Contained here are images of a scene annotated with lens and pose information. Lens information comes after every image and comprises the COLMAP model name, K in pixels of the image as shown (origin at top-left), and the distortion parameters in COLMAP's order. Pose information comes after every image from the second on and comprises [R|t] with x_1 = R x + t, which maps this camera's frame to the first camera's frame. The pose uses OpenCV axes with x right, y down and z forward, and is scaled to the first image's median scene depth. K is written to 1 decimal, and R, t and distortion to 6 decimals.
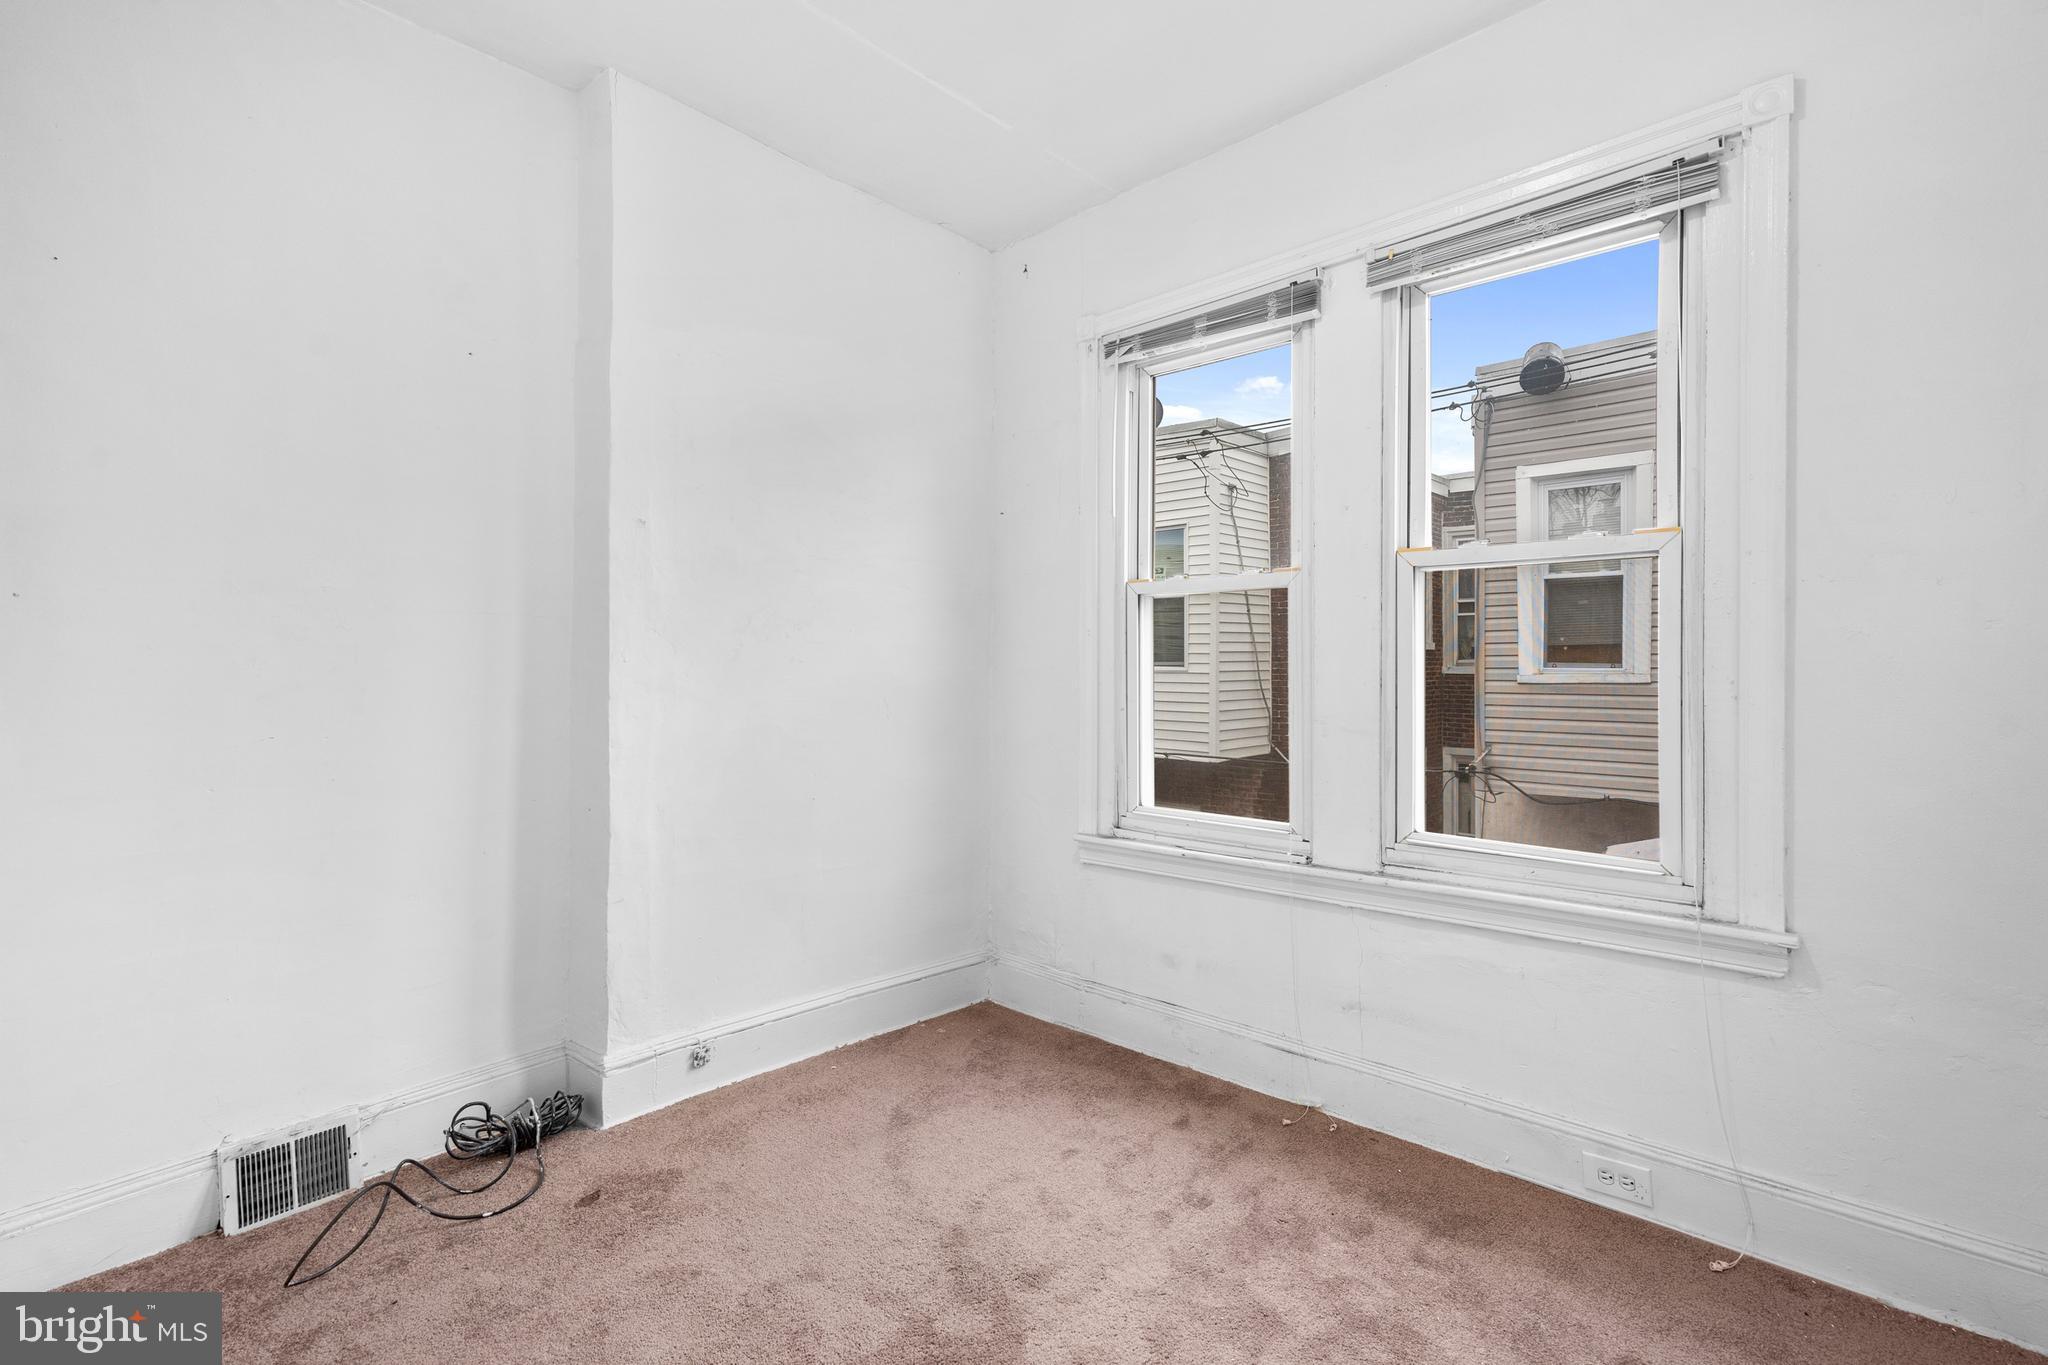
lens RADIAL K [[942.9, 0, 1024.5], [0, 942.9, 646.2], [0, 0, 1]] dist [-0.000082, 0.008819]
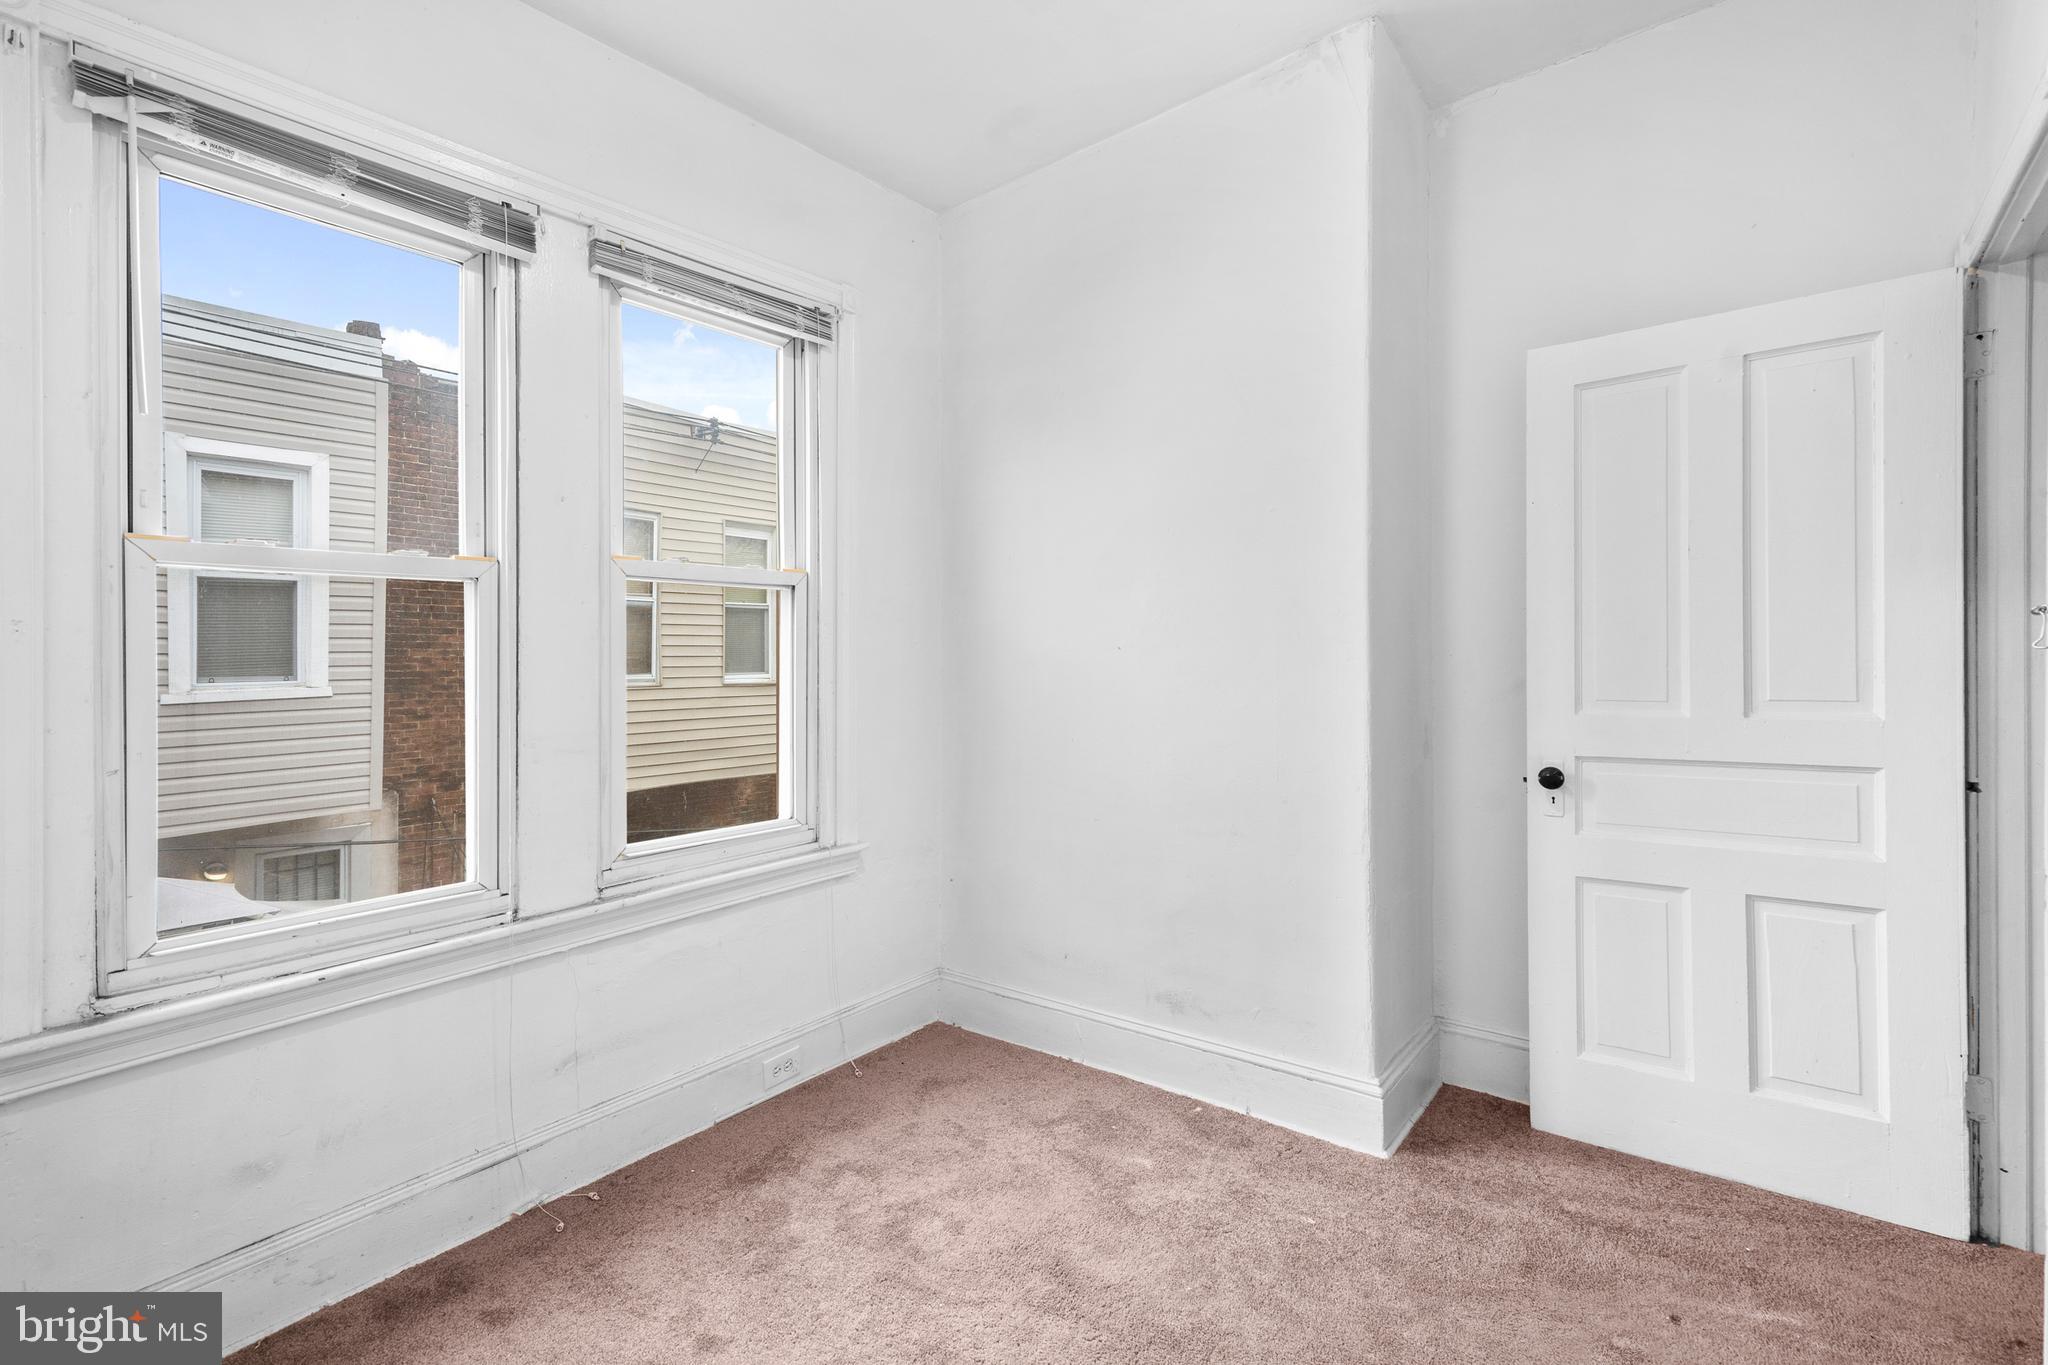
lens RADIAL K [[939.8, 0, 1021.8], [0, 939.8, 664.2], [0, 0, 1]] dist [-0.001851, 0.009793]
pose [[-0.075481, -0.002999, 0.997143, -0.582772], [-0.001553, 0.999995, 0.002890, 0.004745], [-0.997146, -0.001330, -0.075485, 0.658933]]
